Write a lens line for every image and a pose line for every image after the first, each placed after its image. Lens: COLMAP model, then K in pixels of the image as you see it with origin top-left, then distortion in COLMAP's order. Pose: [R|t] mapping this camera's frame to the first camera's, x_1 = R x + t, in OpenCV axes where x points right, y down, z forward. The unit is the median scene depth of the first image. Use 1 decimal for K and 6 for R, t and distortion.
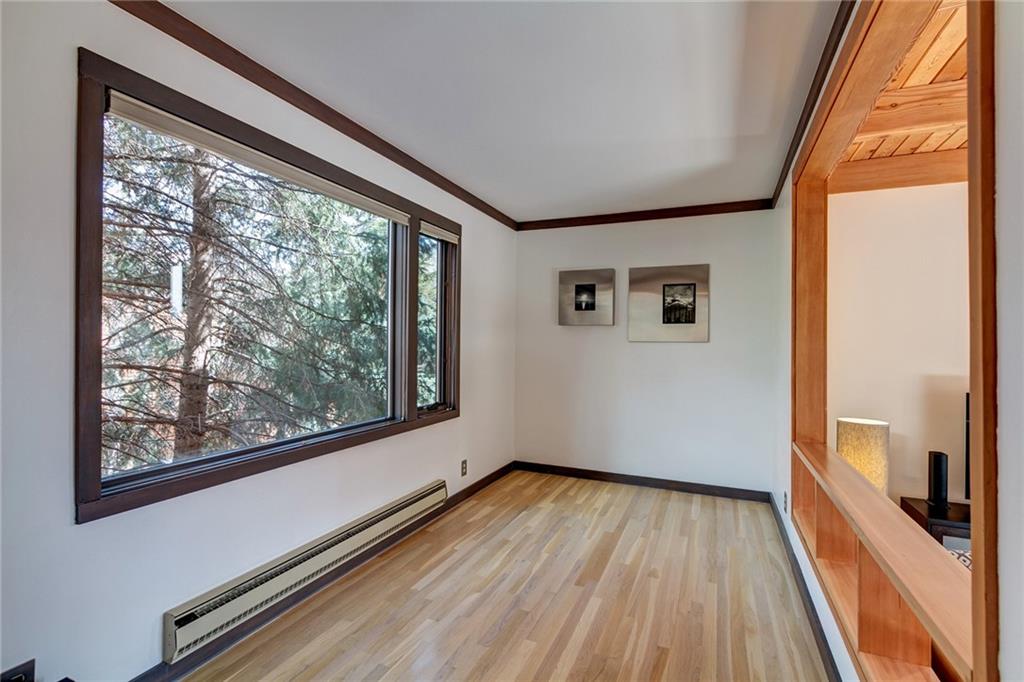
lens RADIAL K [[471.2, 0, 516.8], [0, 471.2, 341.7], [0, 0, 1]] dist [-0.000179, 0.000042]
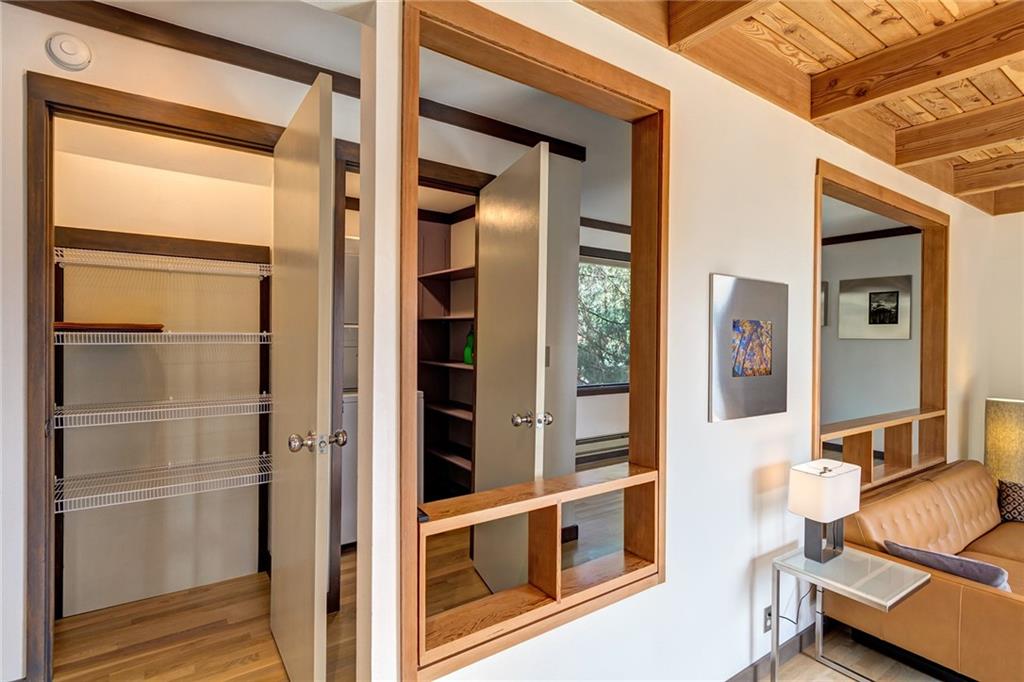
lens RADIAL K [[511.6, 0, 514.7], [0, 511.6, 342.8], [0, 0, 1]] dist [-0.002878, -0.000309]
pose [[0.851264, 0.003758, -0.524725, 0.222905], [-0.000029, 0.999975, 0.007114, 0.000688], [0.524738, -0.006041, 0.851242, -0.634872]]
